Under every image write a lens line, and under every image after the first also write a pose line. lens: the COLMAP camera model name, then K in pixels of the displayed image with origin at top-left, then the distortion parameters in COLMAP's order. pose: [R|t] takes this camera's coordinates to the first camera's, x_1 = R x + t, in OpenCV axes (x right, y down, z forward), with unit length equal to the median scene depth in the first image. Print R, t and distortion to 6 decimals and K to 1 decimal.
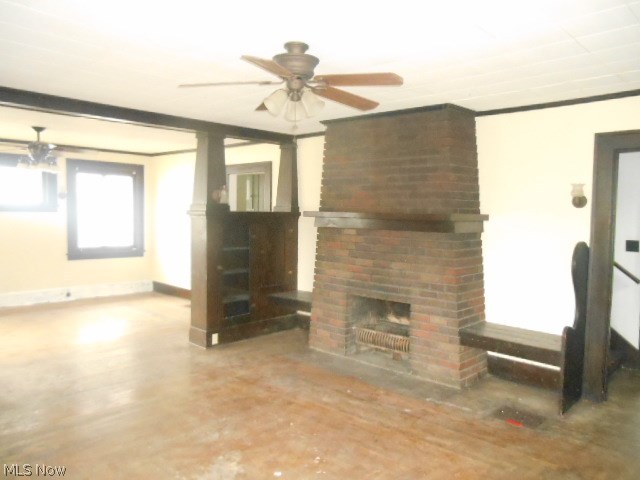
lens RADIAL K [[508.4, 0, 320.9], [0, 508.4, 241.1], [0, 0, 1]] dist [0.018229, 0.007143]
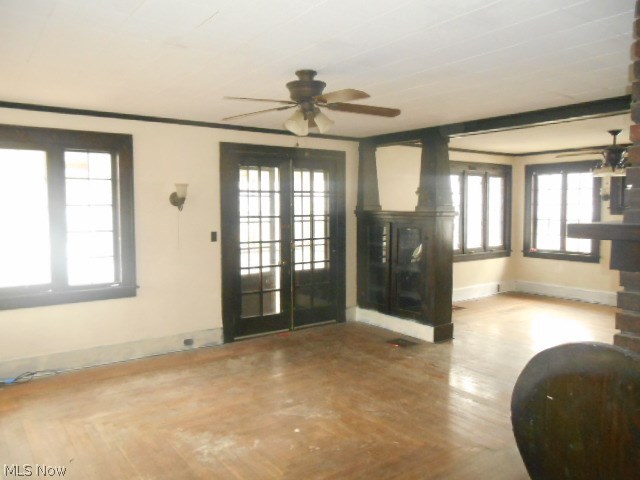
lens RADIAL K [[508.4, 0, 318.9], [0, 508.4, 240.9], [0, 0, 1]] dist [0.018229, 0.007143]
pose [[-0.198805, 0.052016, -0.978658, 0.926984], [-0.059503, 0.996108, 0.065031, -0.066263], [0.978231, 0.071162, -0.194936, 1.084912]]
